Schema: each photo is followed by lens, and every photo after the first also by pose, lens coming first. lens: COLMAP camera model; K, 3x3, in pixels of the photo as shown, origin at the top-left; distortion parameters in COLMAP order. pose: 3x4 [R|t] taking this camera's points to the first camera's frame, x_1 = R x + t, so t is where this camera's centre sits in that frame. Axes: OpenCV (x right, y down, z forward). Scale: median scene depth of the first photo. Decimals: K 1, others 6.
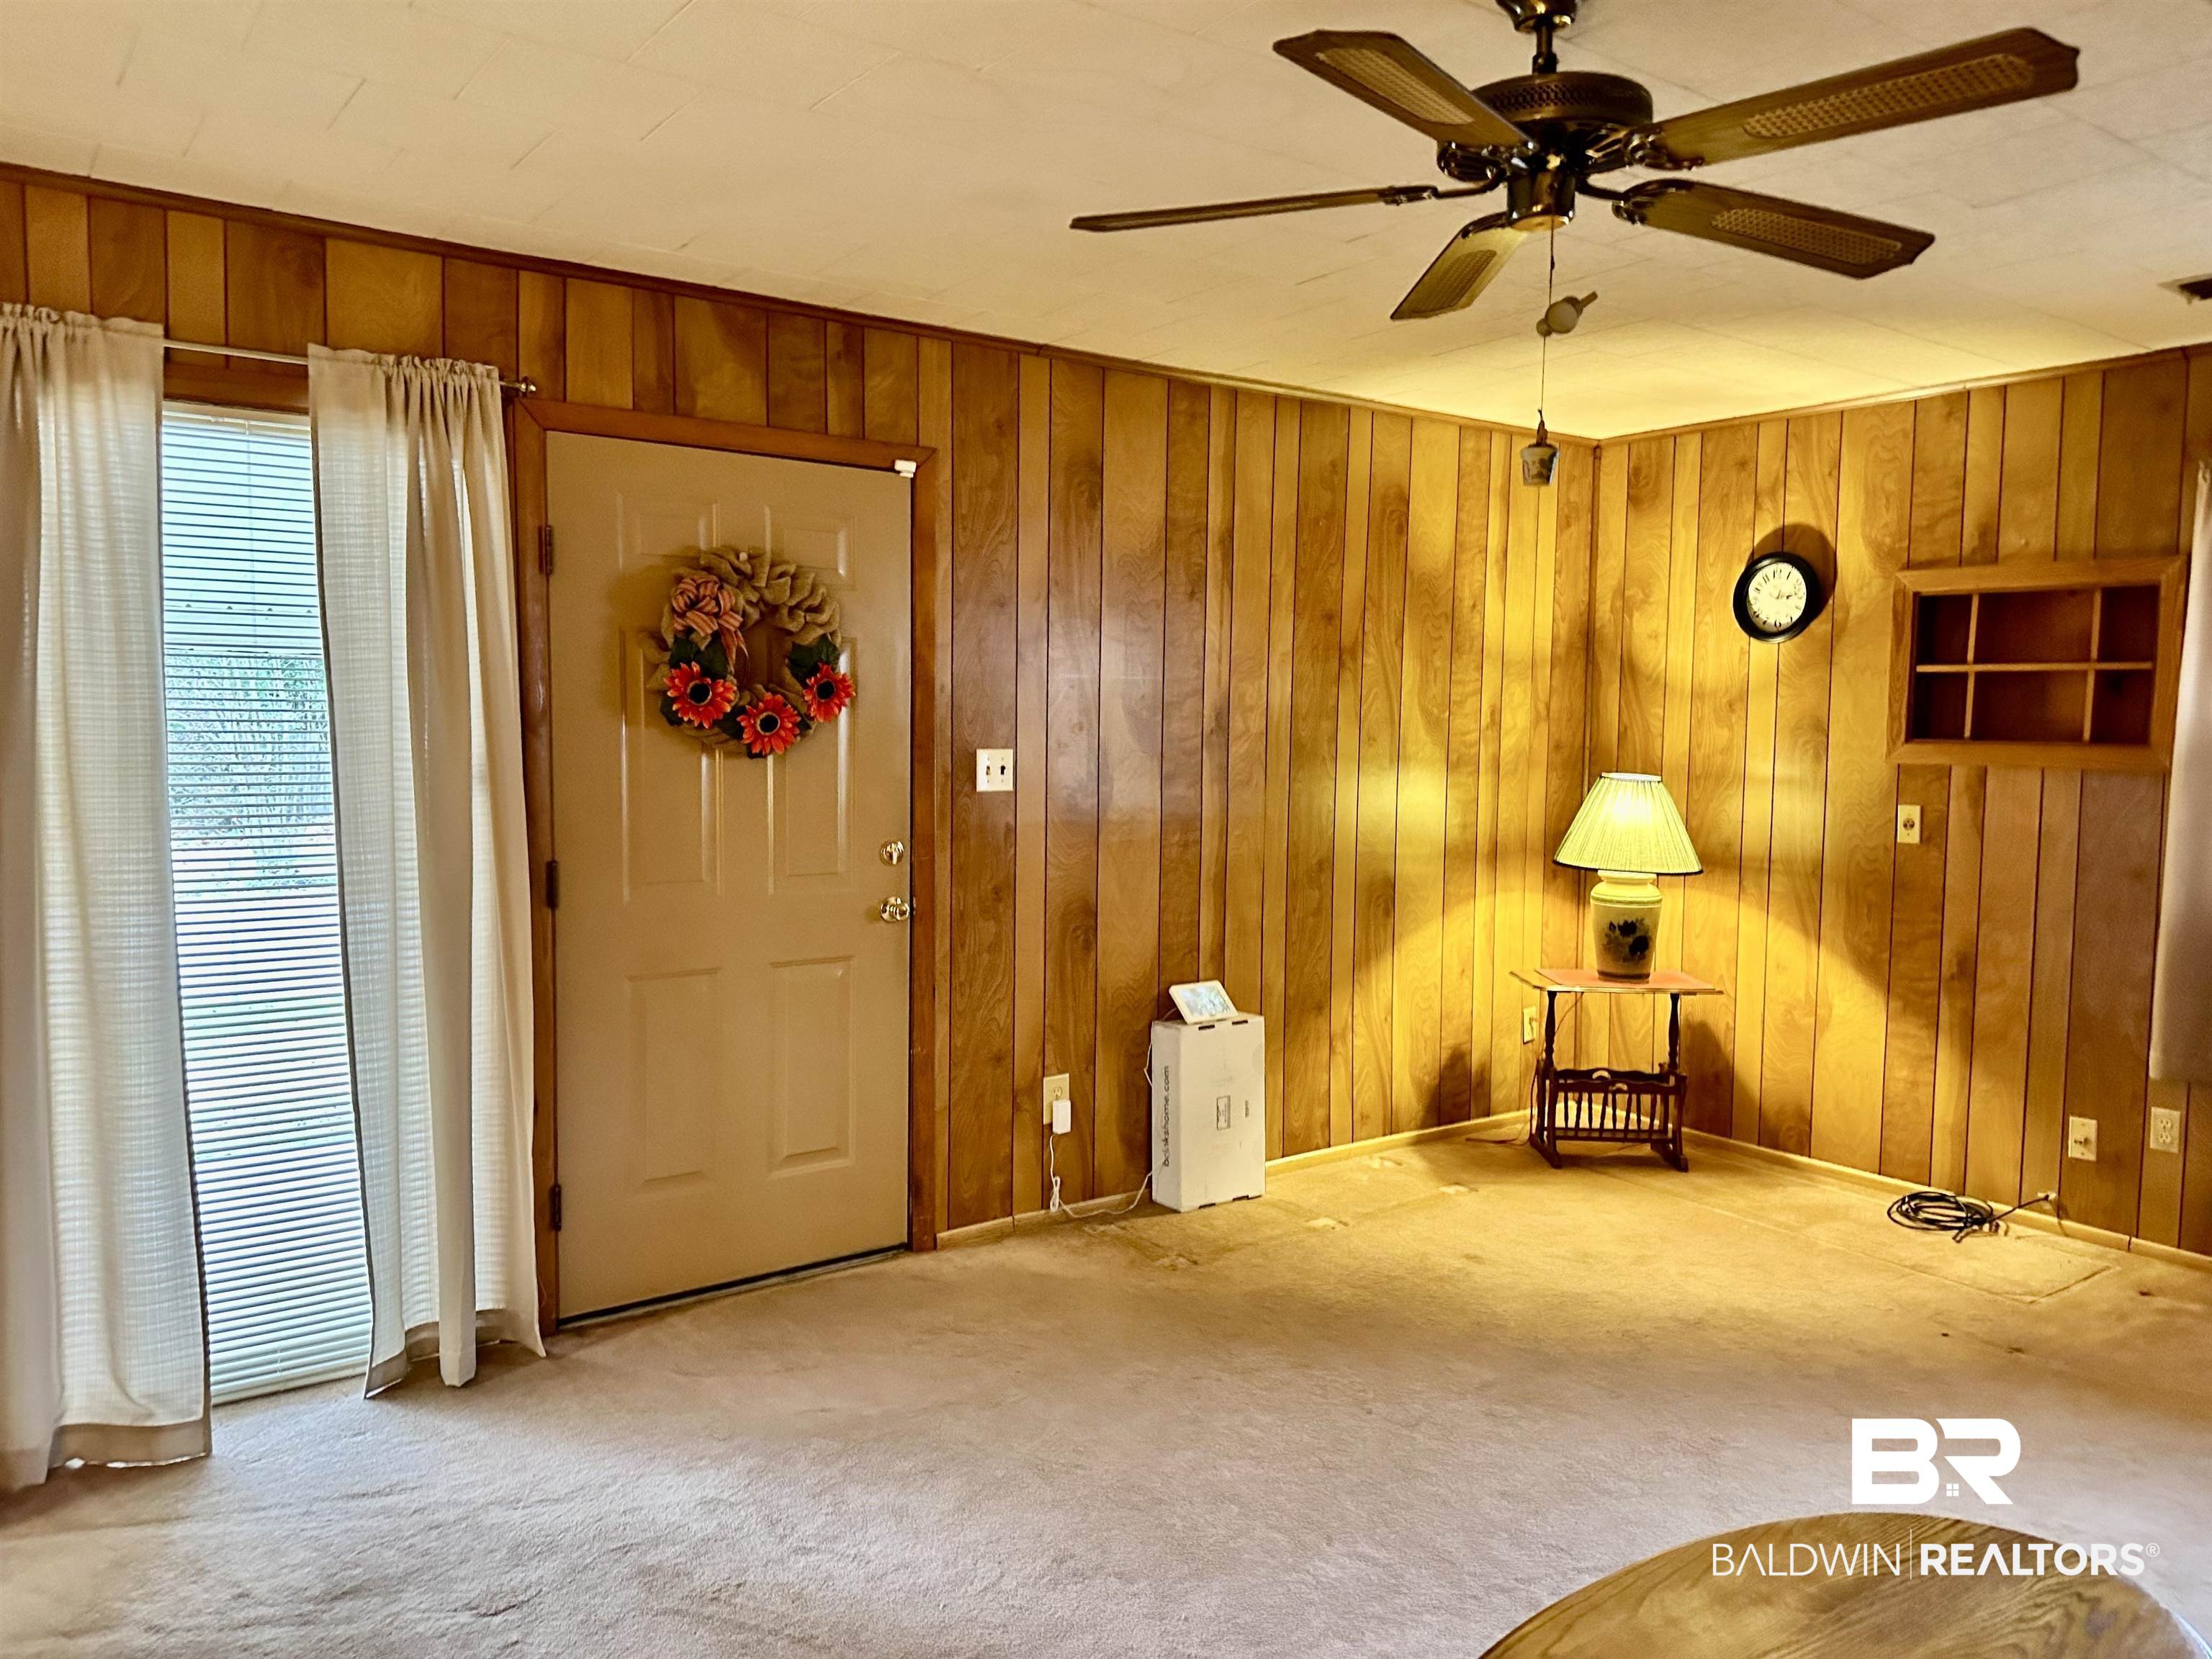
lens RADIAL K [[1579.9, 0, 1102.0], [0, 1579.9, 835.5], [0, 0, 1]] dist [0.038118, -0.028679]
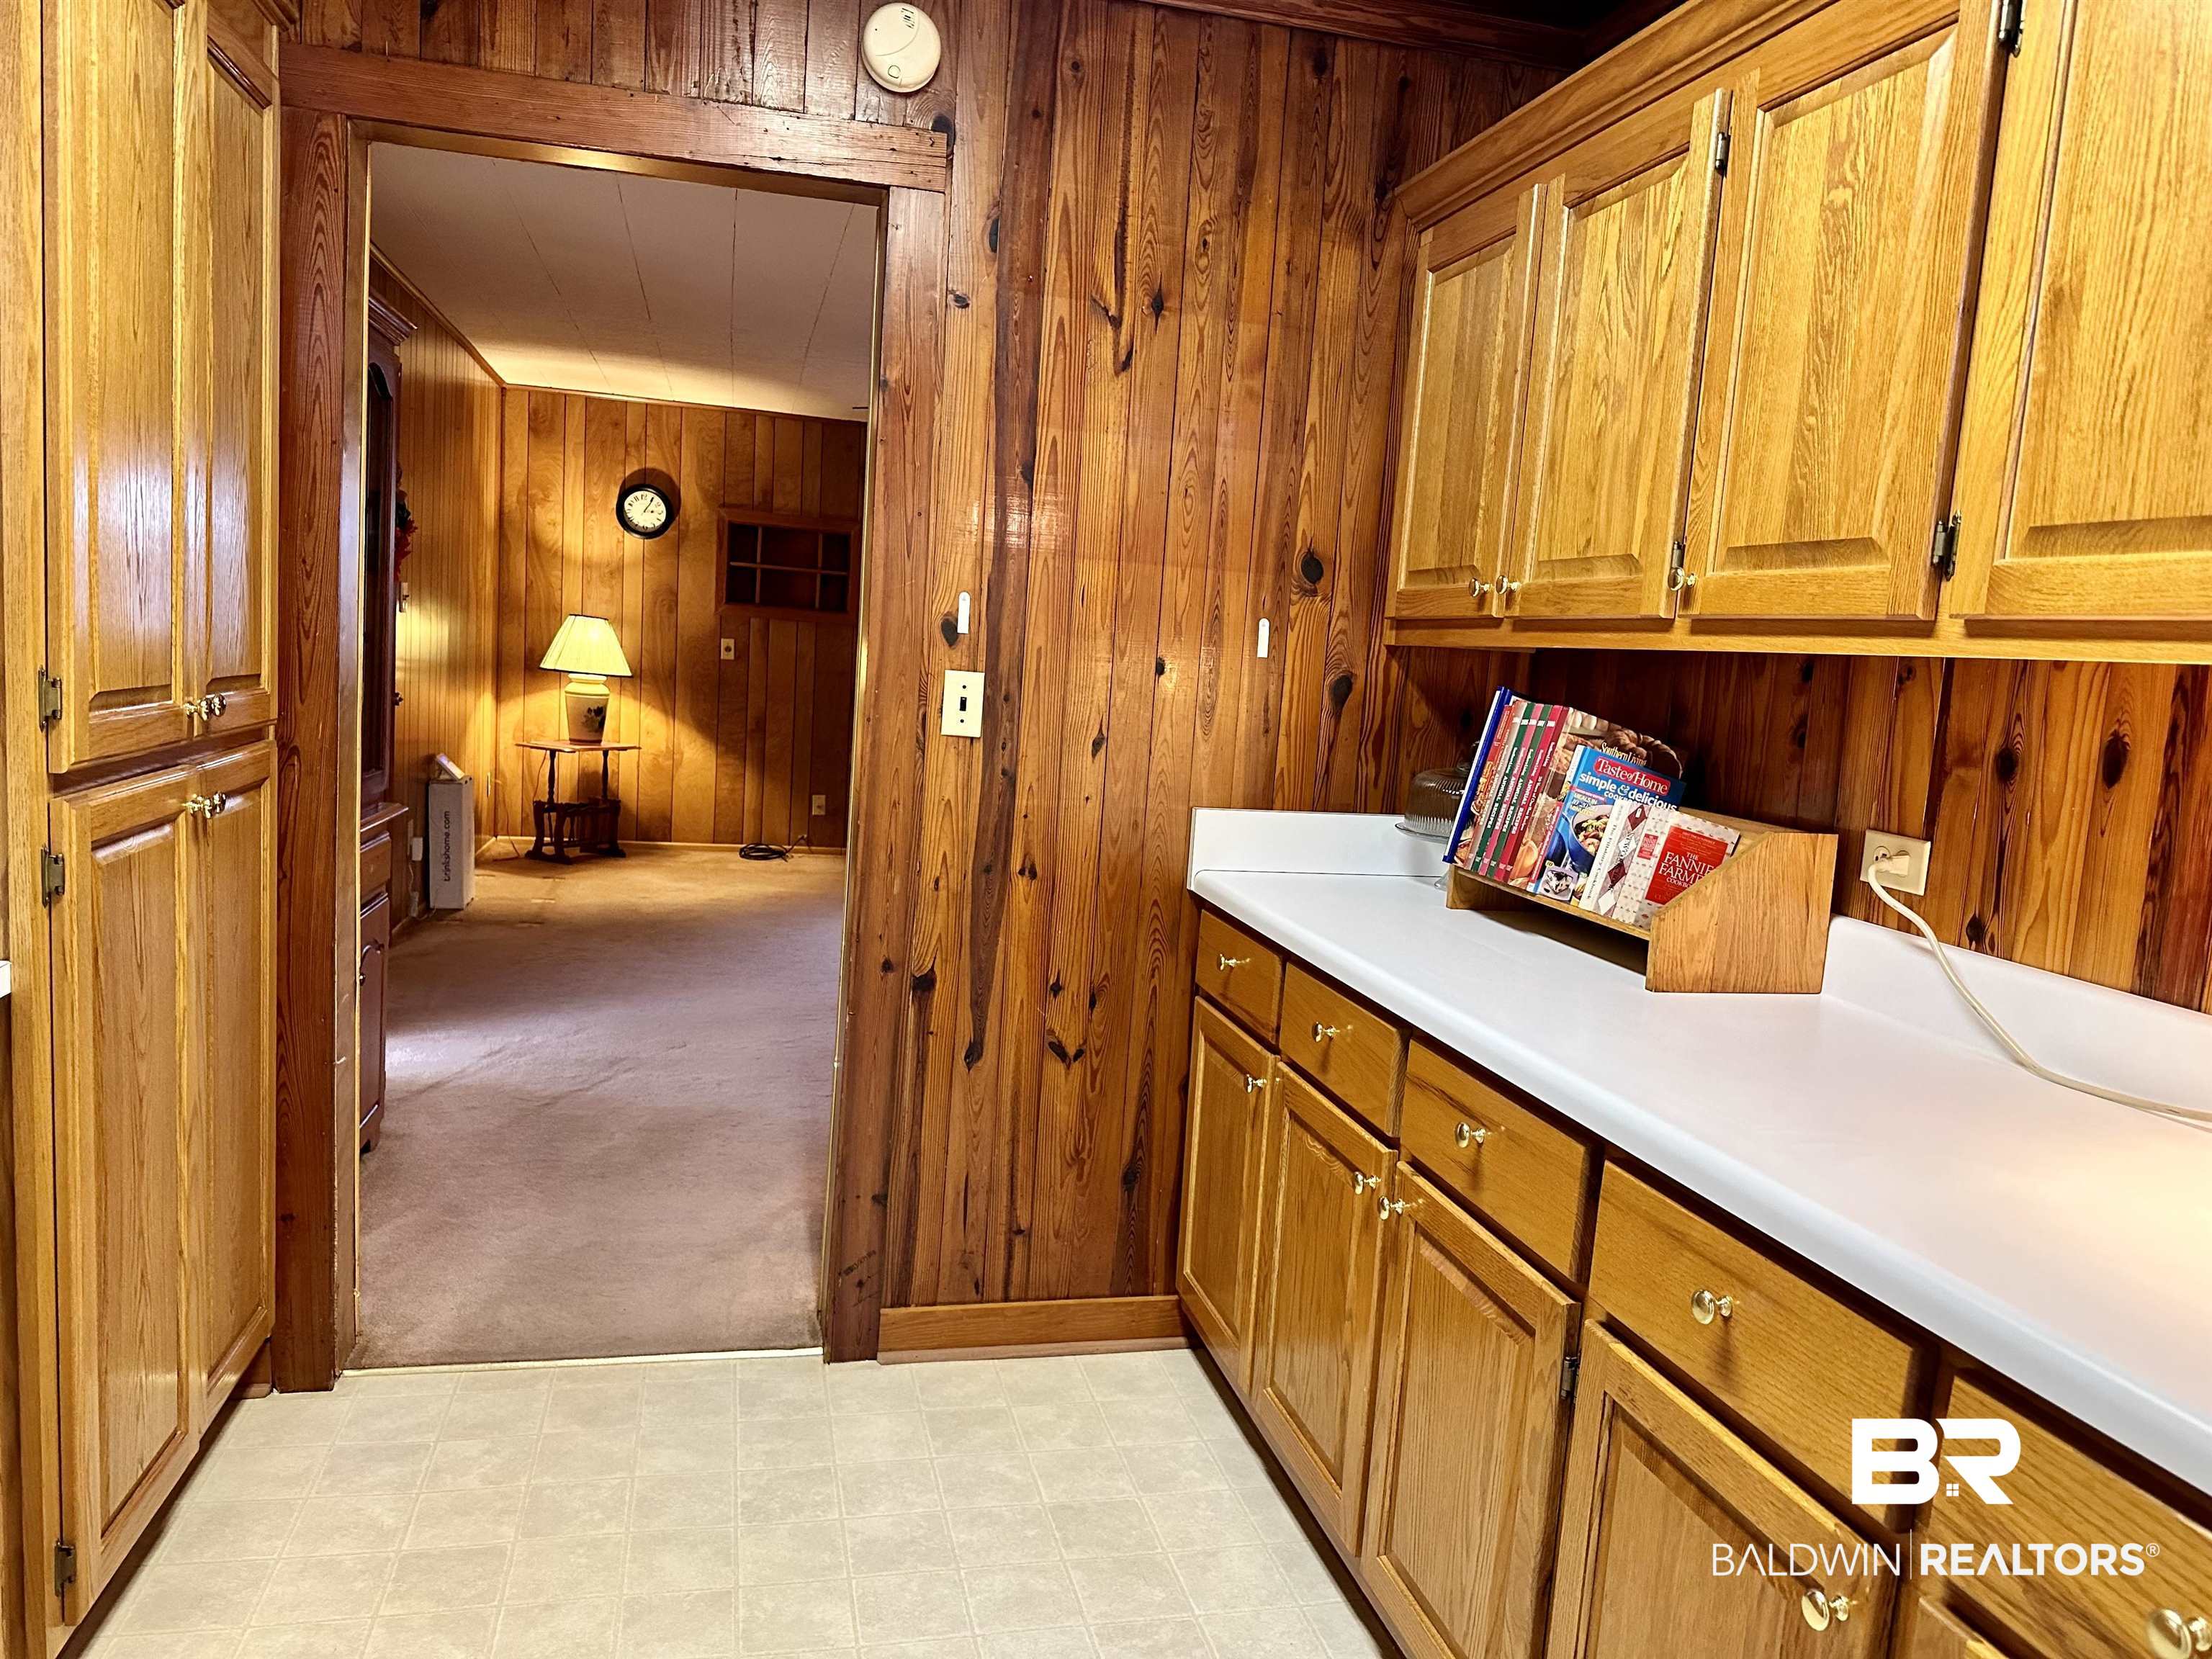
lens RADIAL K [[1579.9, 0, 1122.9], [0, 1579.9, 840.5], [0, 0, 1]] dist [0.038118, -0.028679]
pose [[0.372325, -0.099271, 0.922778, -0.993970], [0.001422, 0.994323, 0.106393, 0.018079], [-0.928101, -0.038301, 0.370353, -0.101643]]
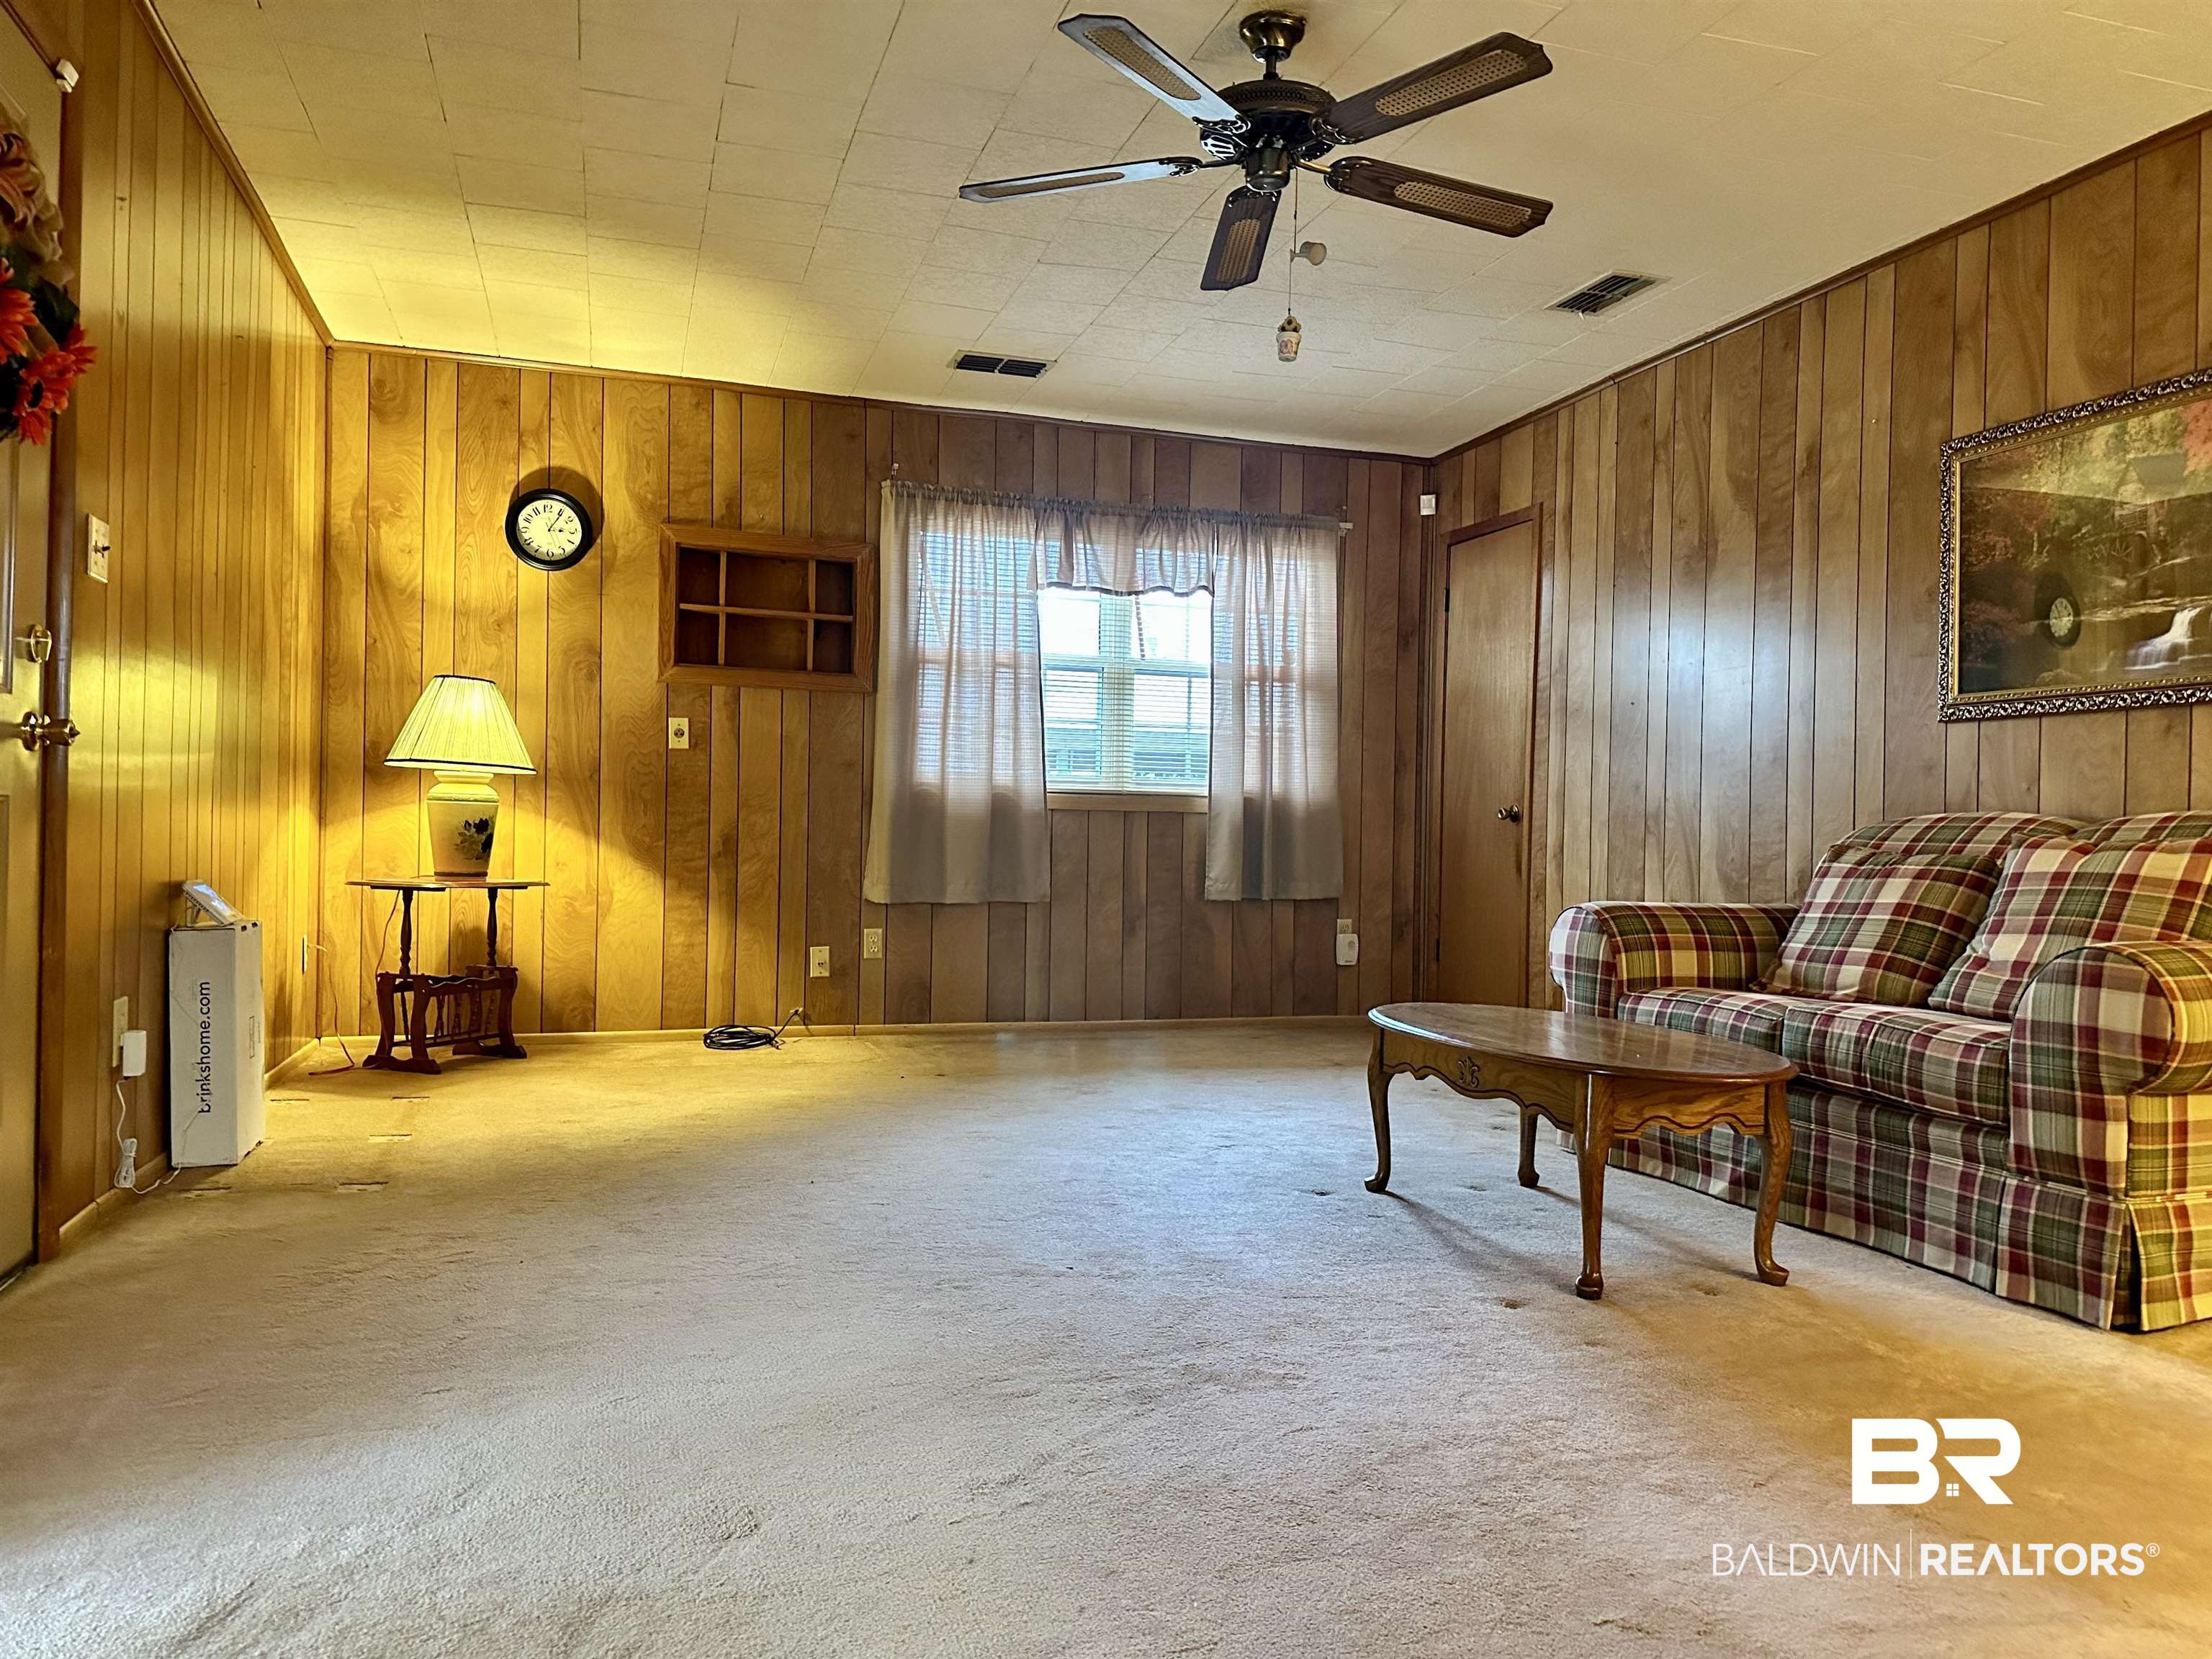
lens RADIAL K [[1579.9, 0, 1090.5], [0, 1579.9, 835.8], [0, 0, 1]] dist [0.038118, -0.028679]
pose [[0.316708, -0.005119, 0.948509, -0.523651], [0.050699, 0.998647, -0.011539, 0.098073], [-0.947167, 0.051743, 0.316539, 0.312844]]
